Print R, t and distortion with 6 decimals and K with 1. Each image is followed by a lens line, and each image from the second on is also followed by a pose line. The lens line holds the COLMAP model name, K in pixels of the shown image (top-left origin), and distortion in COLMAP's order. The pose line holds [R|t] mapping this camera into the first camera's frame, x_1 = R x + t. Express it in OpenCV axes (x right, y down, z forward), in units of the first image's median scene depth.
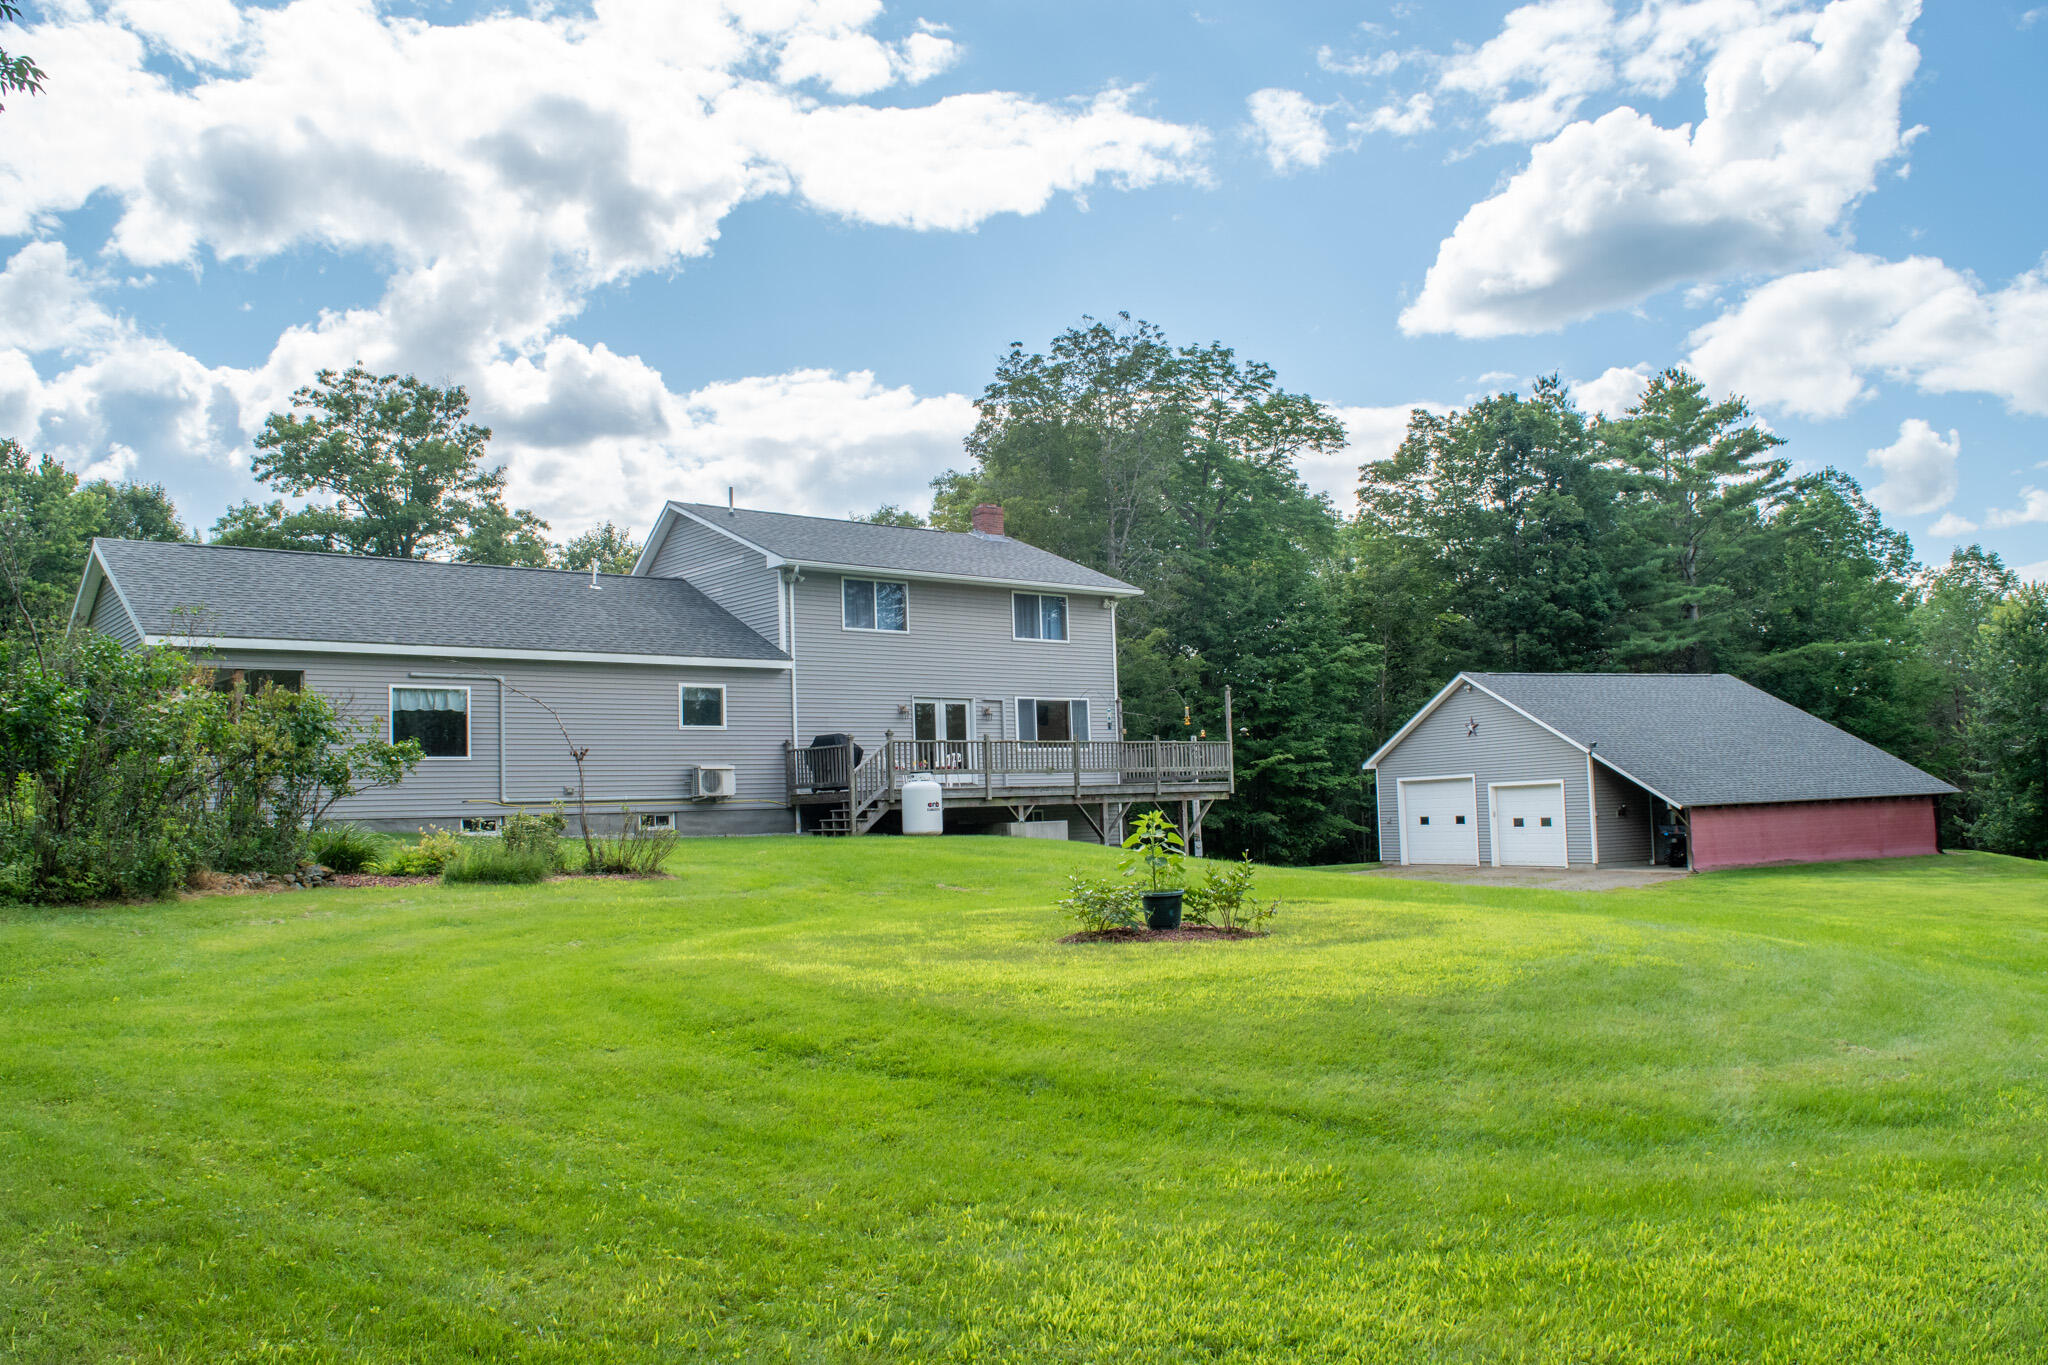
lens RADIAL K [[1591.9, 0, 1018.0], [0, 1591.9, 678.5], [0, 0, 1]] dist [-0.086375, 0.020270]
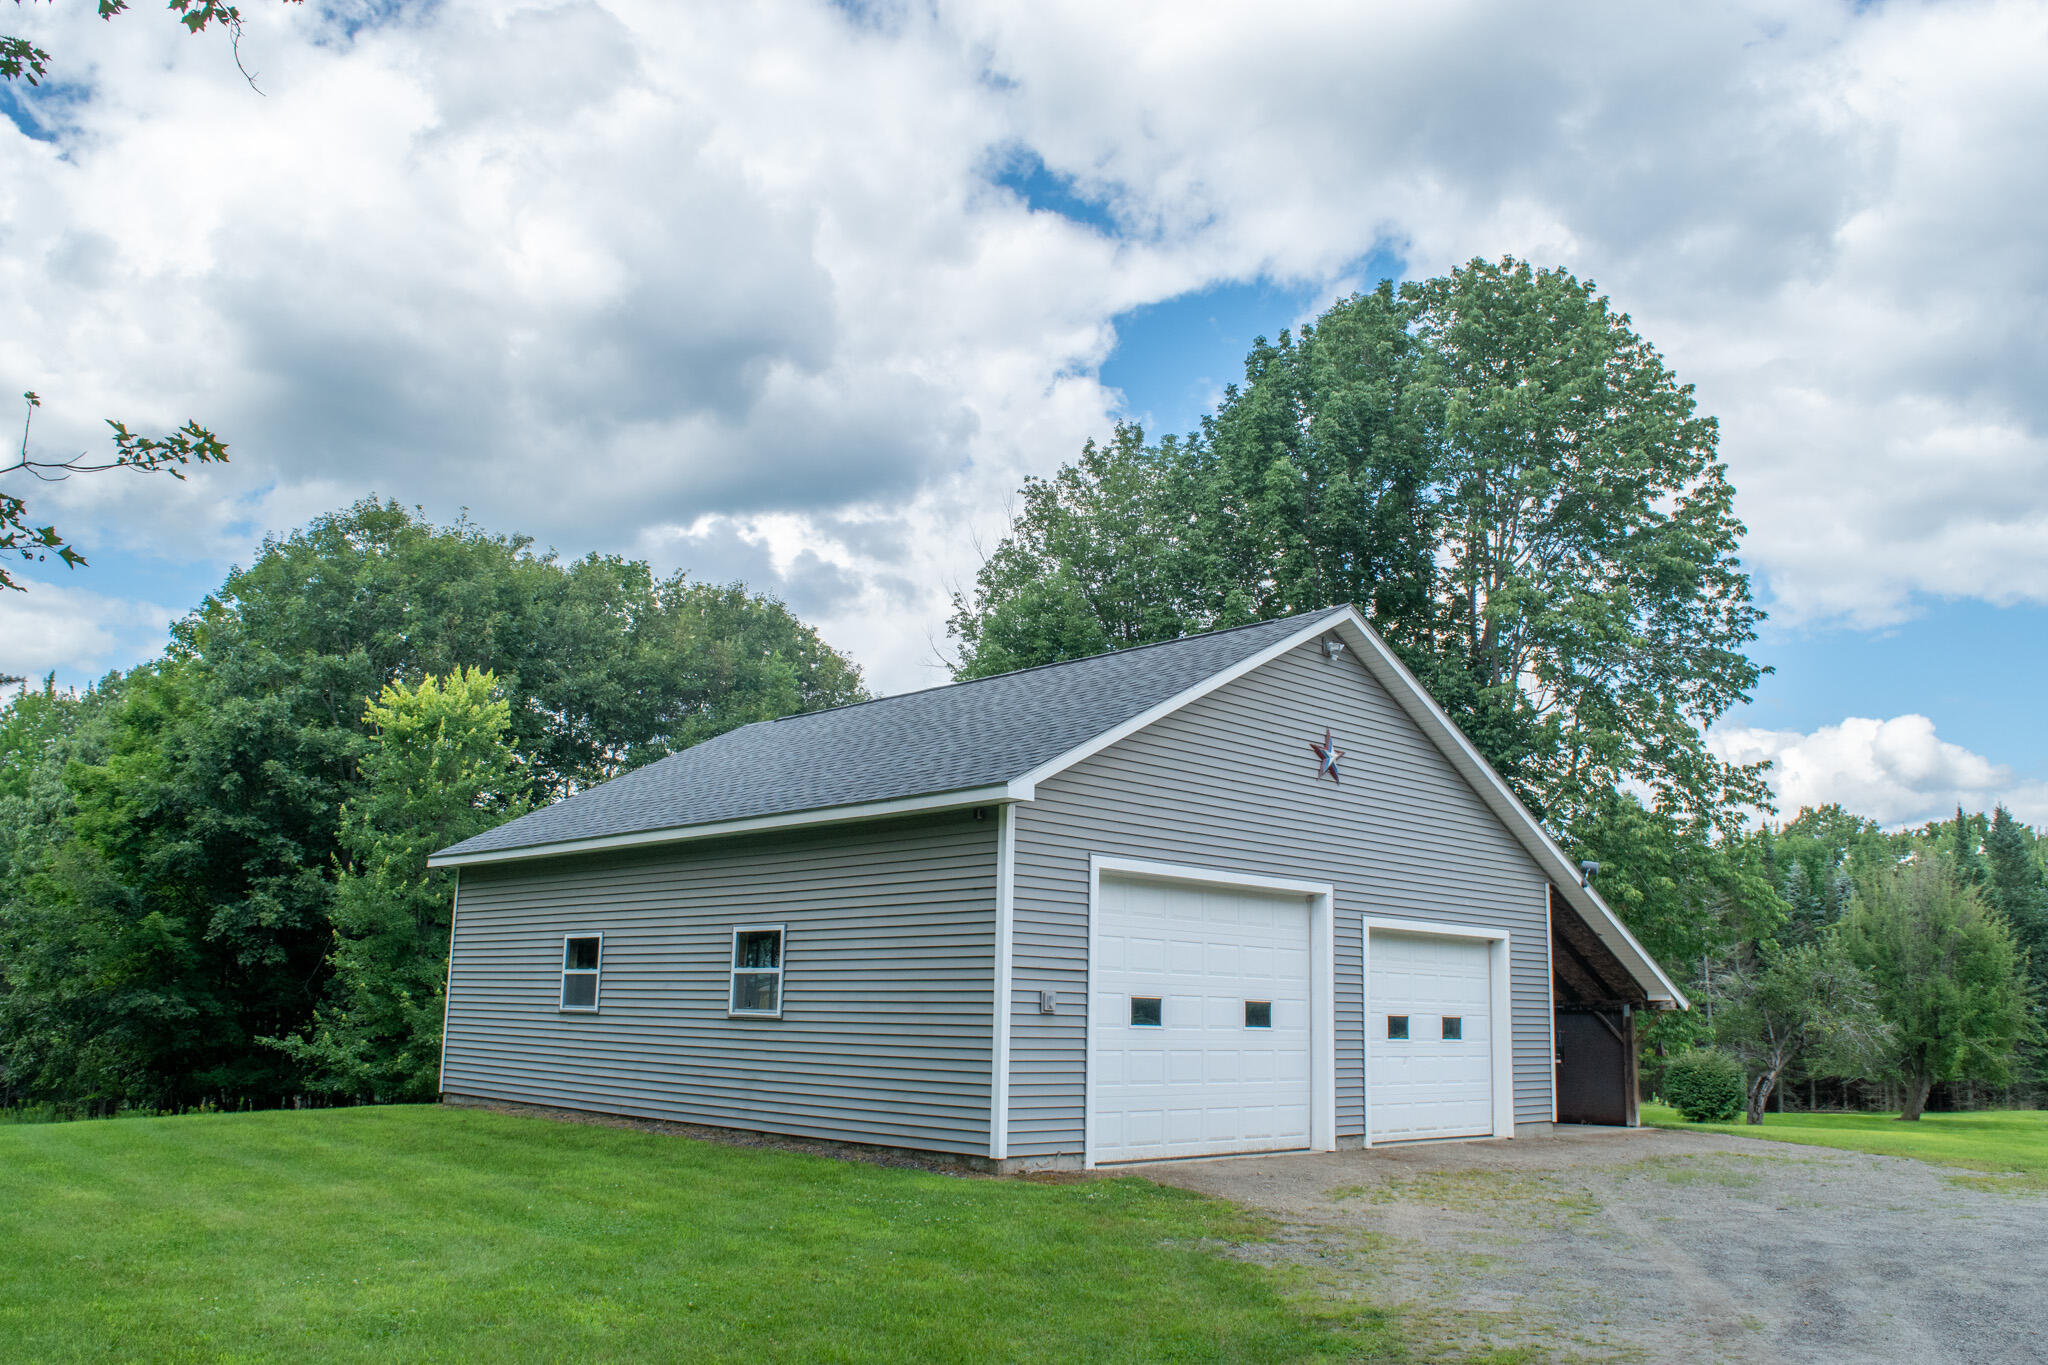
lens RADIAL K [[1591.9, 0, 1018.0], [0, 1591.9, 678.5], [0, 0, 1]] dist [-0.086375, 0.020270]
pose [[-0.214558, 0.224798, 0.950490, -0.042639], [-0.103693, 0.962411, -0.251025, 0.114625], [-0.971191, -0.152419, -0.183182, 1.164321]]
